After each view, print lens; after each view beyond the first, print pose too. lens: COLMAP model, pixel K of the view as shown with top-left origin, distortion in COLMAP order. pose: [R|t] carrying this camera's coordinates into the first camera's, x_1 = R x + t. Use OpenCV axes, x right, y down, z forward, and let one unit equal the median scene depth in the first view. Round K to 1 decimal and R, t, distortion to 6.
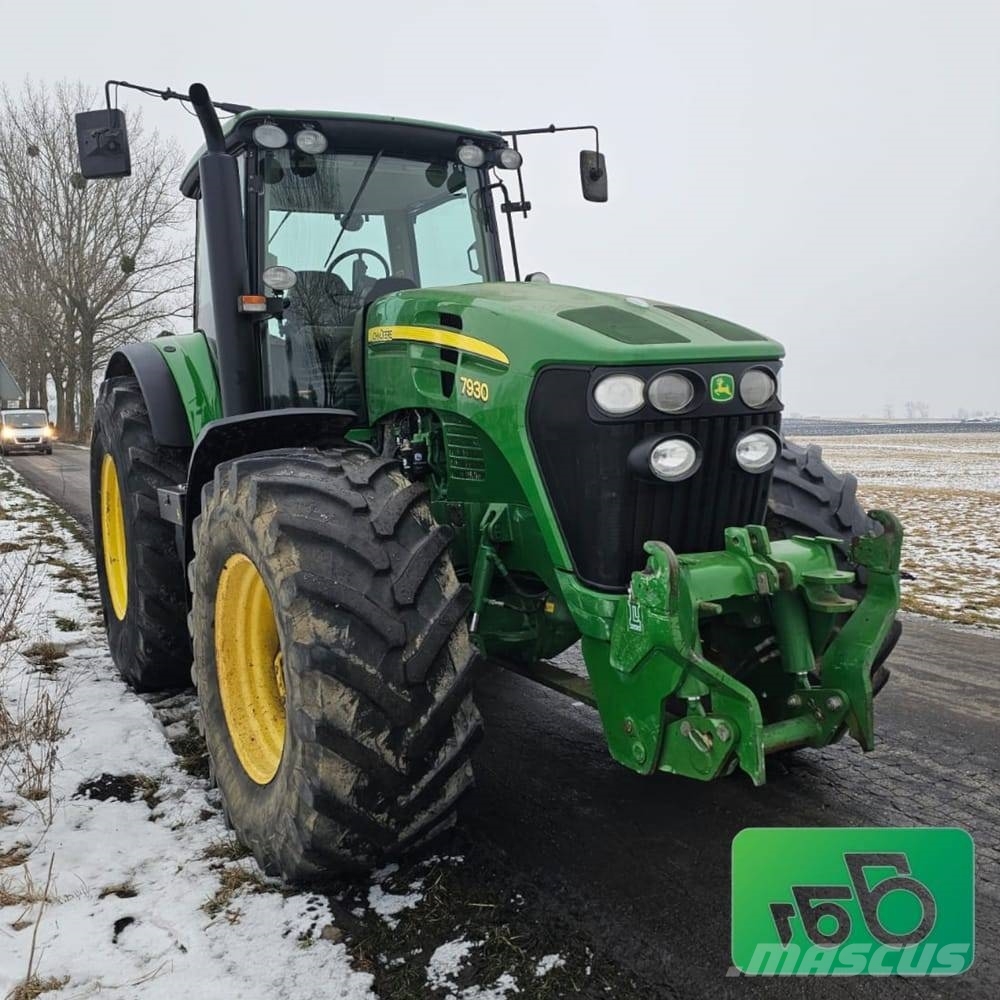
lens RADIAL K [[999.1, 0, 467.9], [0, 999.1, 455.1], [0, 0, 1]] dist [0.084927, -0.174733]
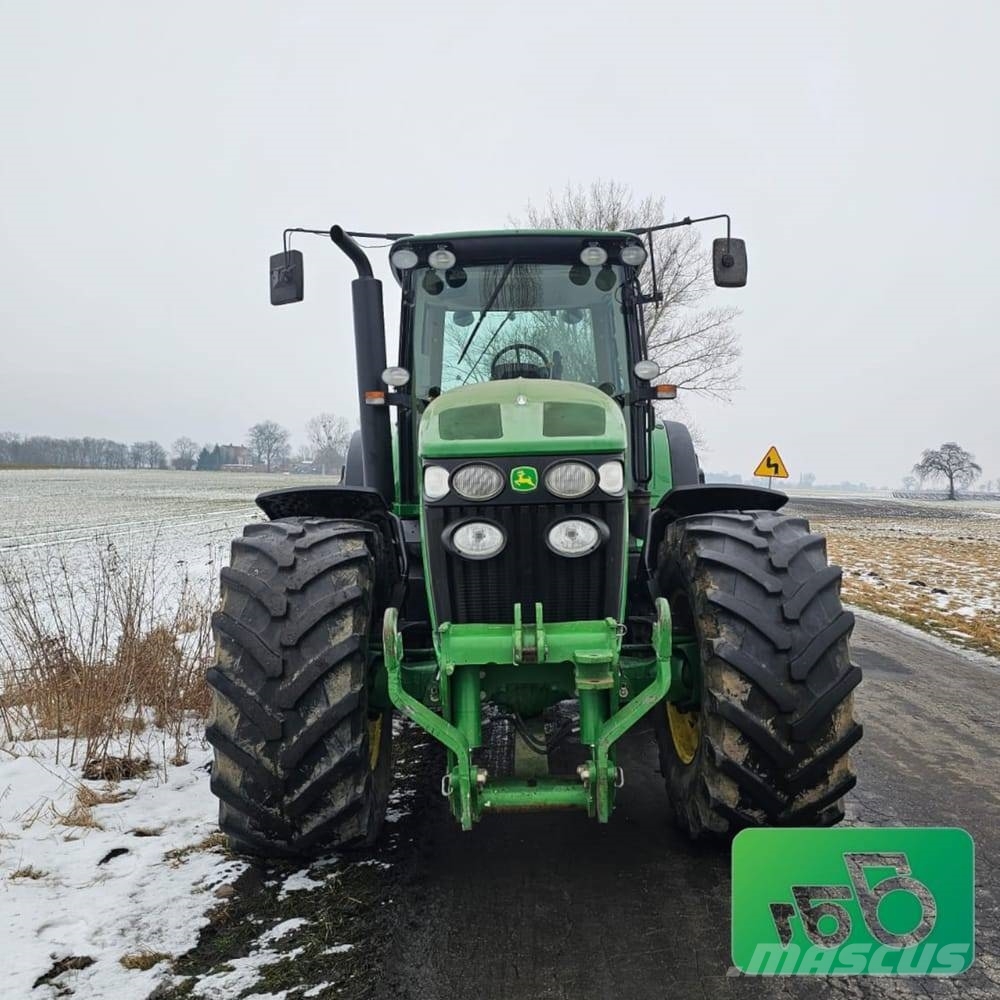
lens RADIAL K [[957.6, 0, 514.0], [0, 957.6, 514.8], [0, 0, 1]] dist [0.081747, -0.150239]
pose [[0.884794, 0.038223, -0.464411, 0.686114], [-0.039609, 0.999192, 0.006776, -0.031636], [0.464295, 0.012399, 0.885594, 0.051941]]
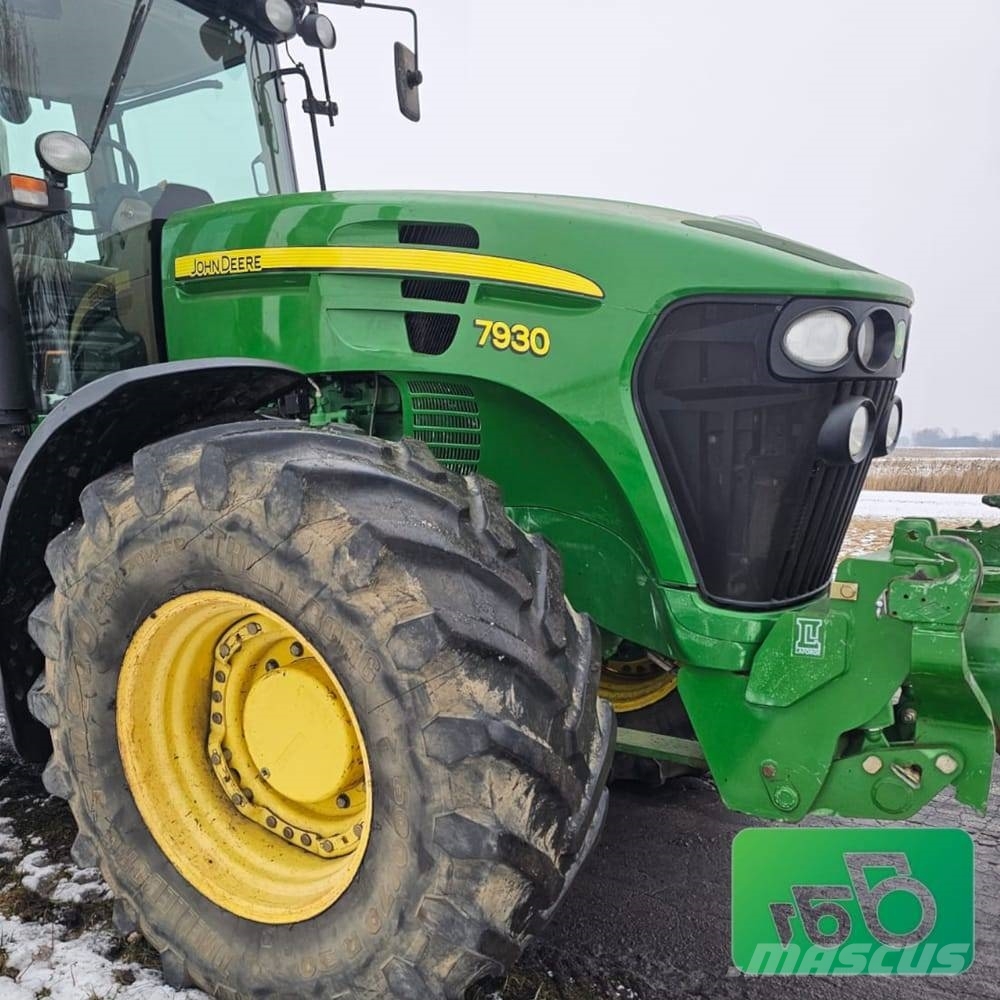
lens RADIAL K [[991.9, 0, 463.5], [0, 991.9, 684.5], [0, 0, 1]] dist [0.094727, -0.133834]
pose [[0.885377, -0.100598, 0.453858, -0.402656], [0.007486, 0.979264, 0.202451, 0.031817], [-0.464813, -0.175849, 0.867771, 0.395536]]
